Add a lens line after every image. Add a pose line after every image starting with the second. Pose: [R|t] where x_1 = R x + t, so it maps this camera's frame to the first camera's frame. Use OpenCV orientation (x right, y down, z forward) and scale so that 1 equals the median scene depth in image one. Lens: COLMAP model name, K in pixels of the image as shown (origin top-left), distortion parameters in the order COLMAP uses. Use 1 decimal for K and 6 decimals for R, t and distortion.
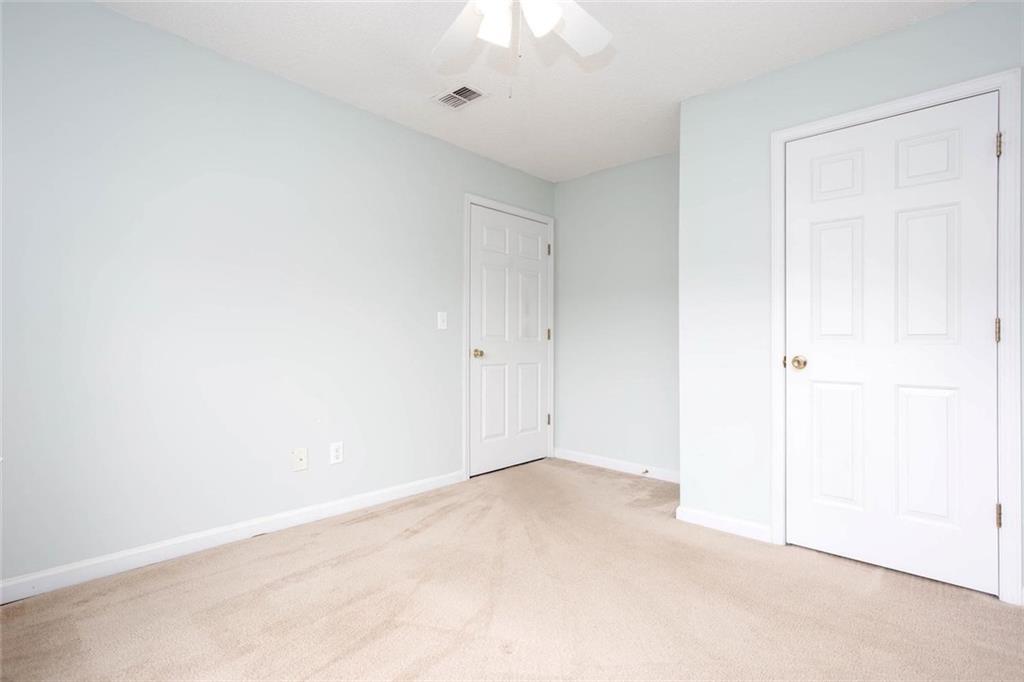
lens RADIAL K [[503.2, 0, 511.7], [0, 503.2, 343.2], [0, 0, 1]] dist [-0.000862, 0.004280]
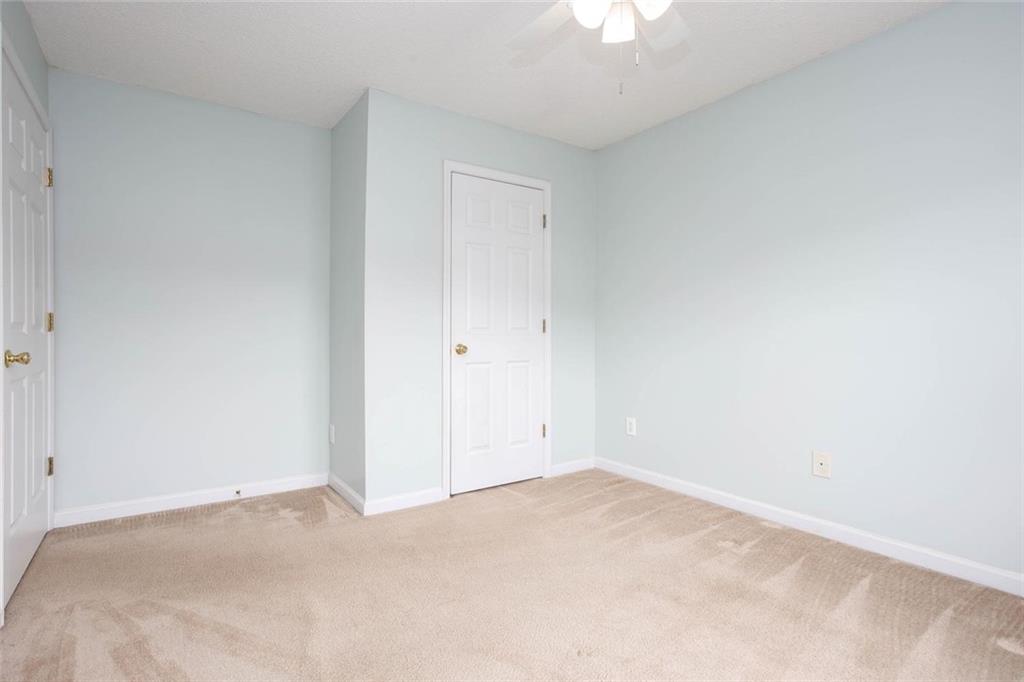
lens RADIAL K [[503.2, 0, 509.4], [0, 503.2, 331.3], [0, 0, 1]] dist [-0.000862, 0.004280]
pose [[0.216206, 0.000549, 0.976348, -0.632940], [-0.000613, 1.000000, -0.000426, -0.005714], [-0.976347, -0.000507, 0.216207, 0.594608]]
